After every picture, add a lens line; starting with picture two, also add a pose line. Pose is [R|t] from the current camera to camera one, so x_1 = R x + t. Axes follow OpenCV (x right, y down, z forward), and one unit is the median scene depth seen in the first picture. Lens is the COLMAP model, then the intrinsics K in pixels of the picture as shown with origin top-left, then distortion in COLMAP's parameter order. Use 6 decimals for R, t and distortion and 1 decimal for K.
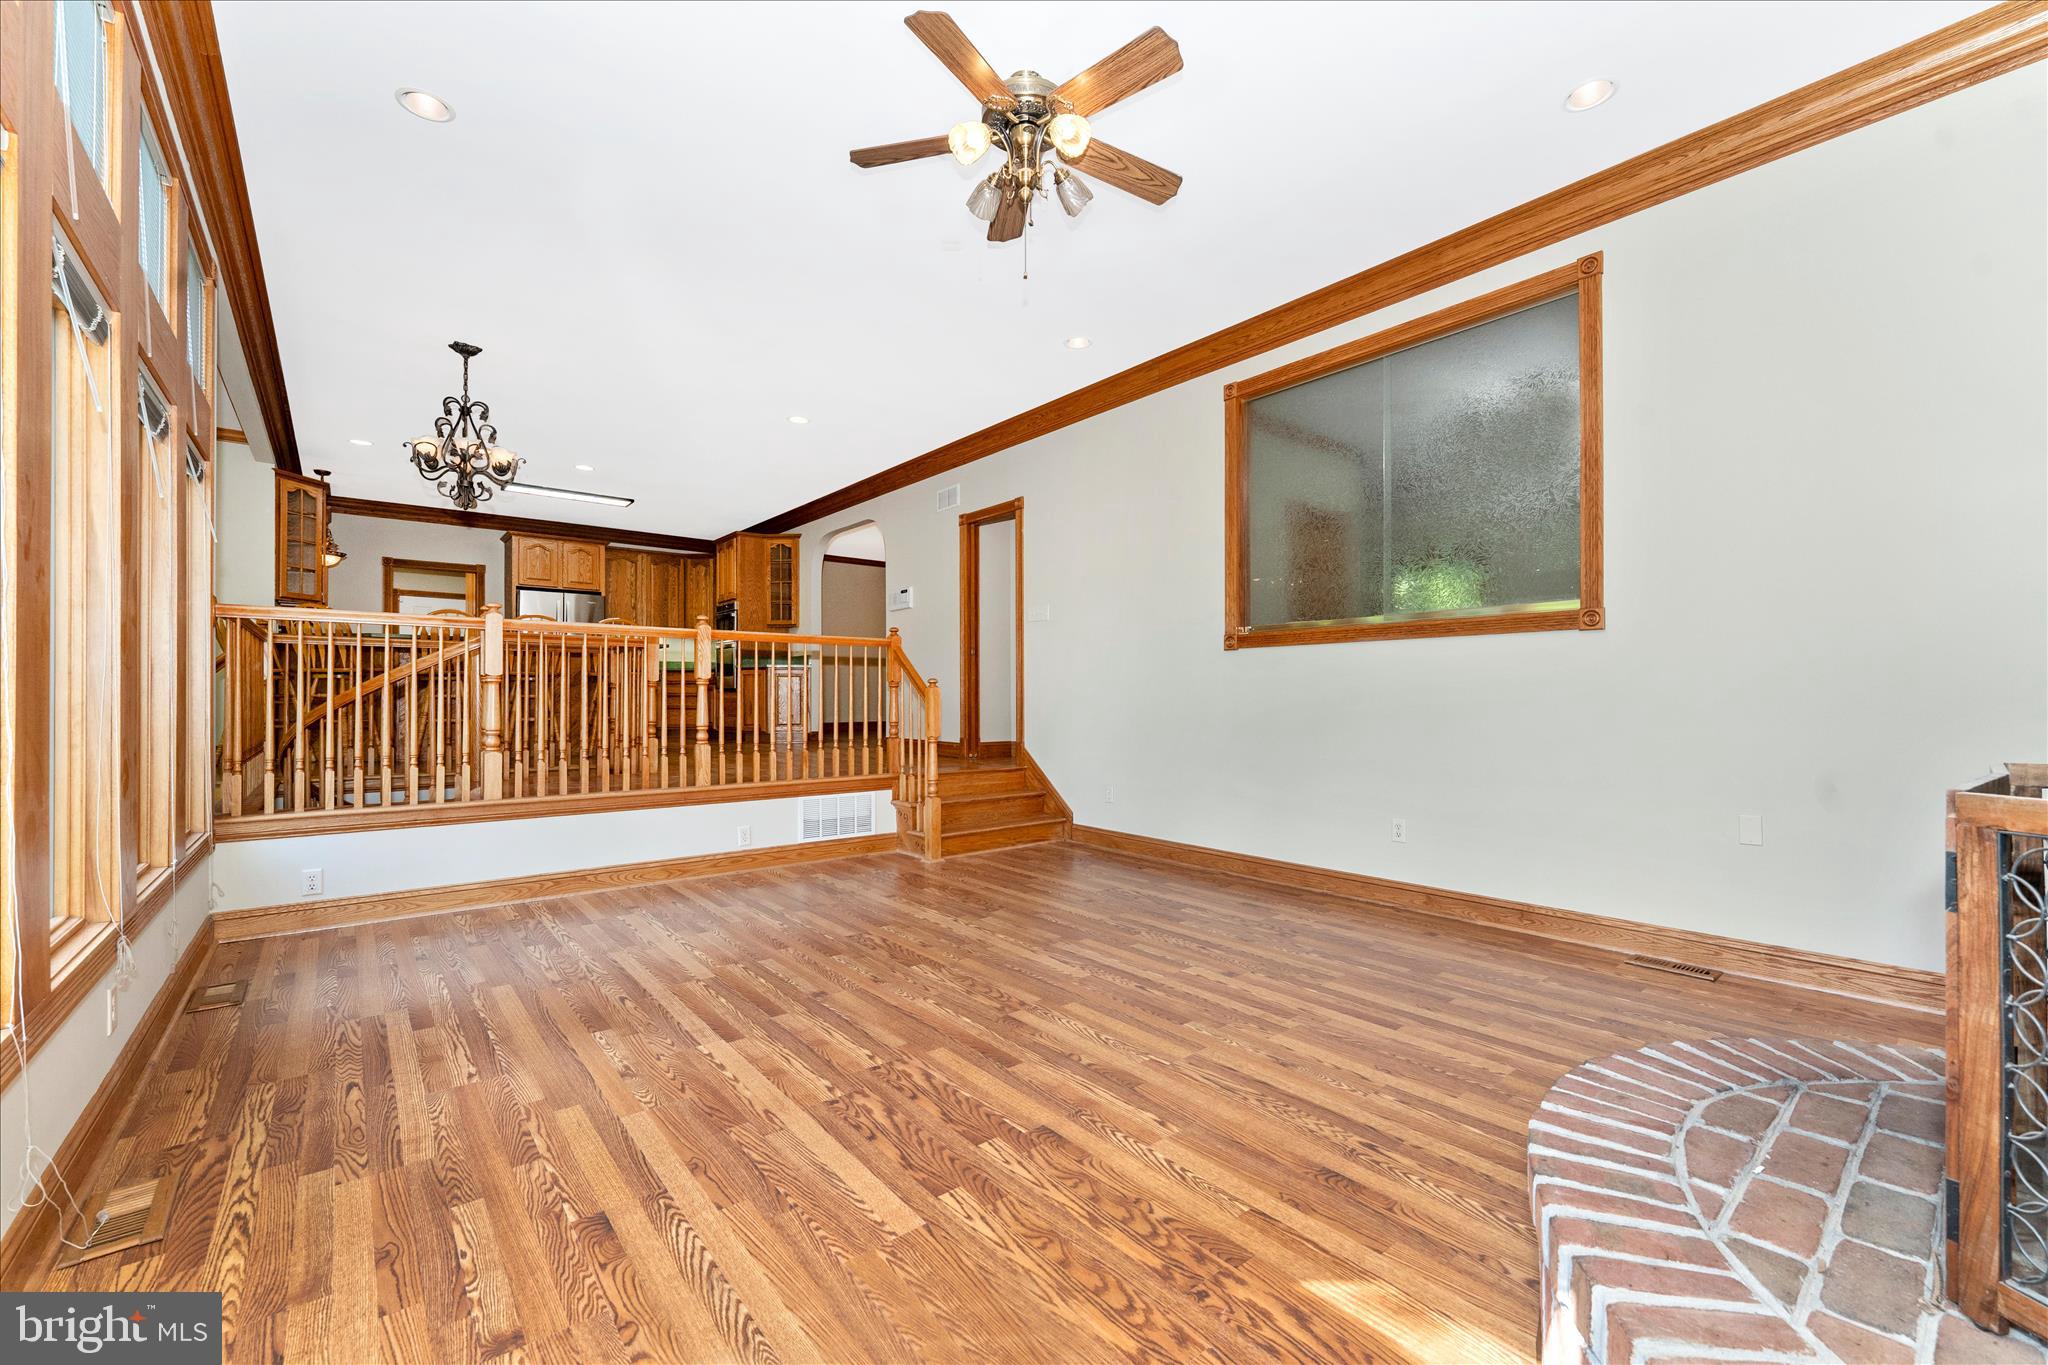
lens RADIAL K [[832.9, 0, 1034.2], [0, 832.9, 700.3], [0, 0, 1]] dist [0.001496, -0.000316]
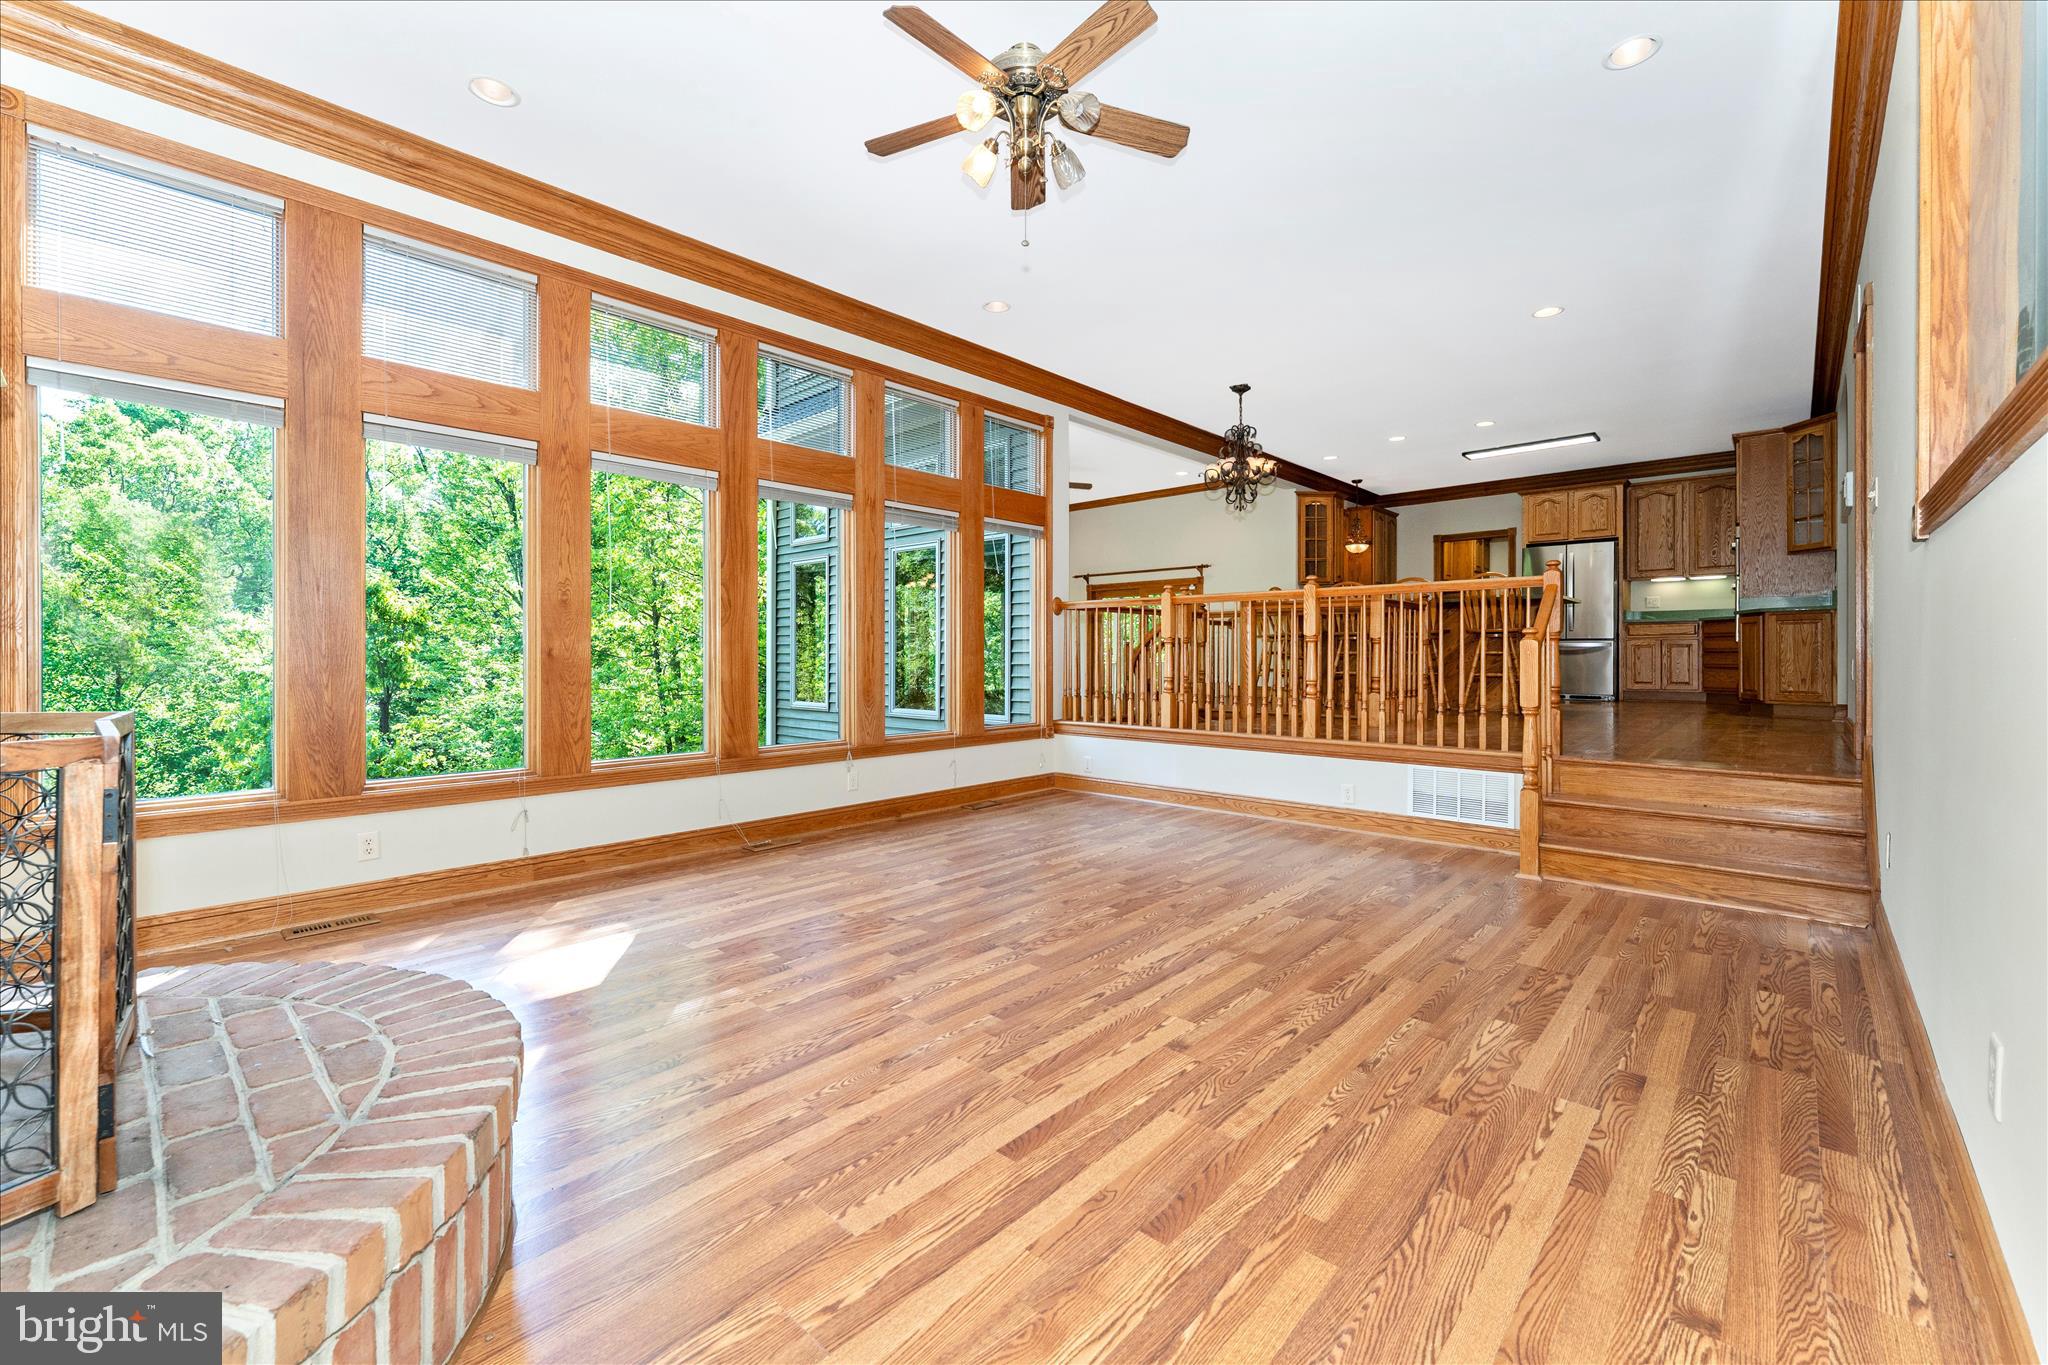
lens RADIAL K [[830.7, 0, 1028.1], [0, 830.7, 661.5], [0, 0, 1]] dist [-0.000151, -0.000110]
pose [[0.136815, 0.009038, -0.990555, 1.012039], [-0.003599, 0.999956, 0.008627, -0.001953], [0.990590, 0.002385, 0.136842, 0.864022]]
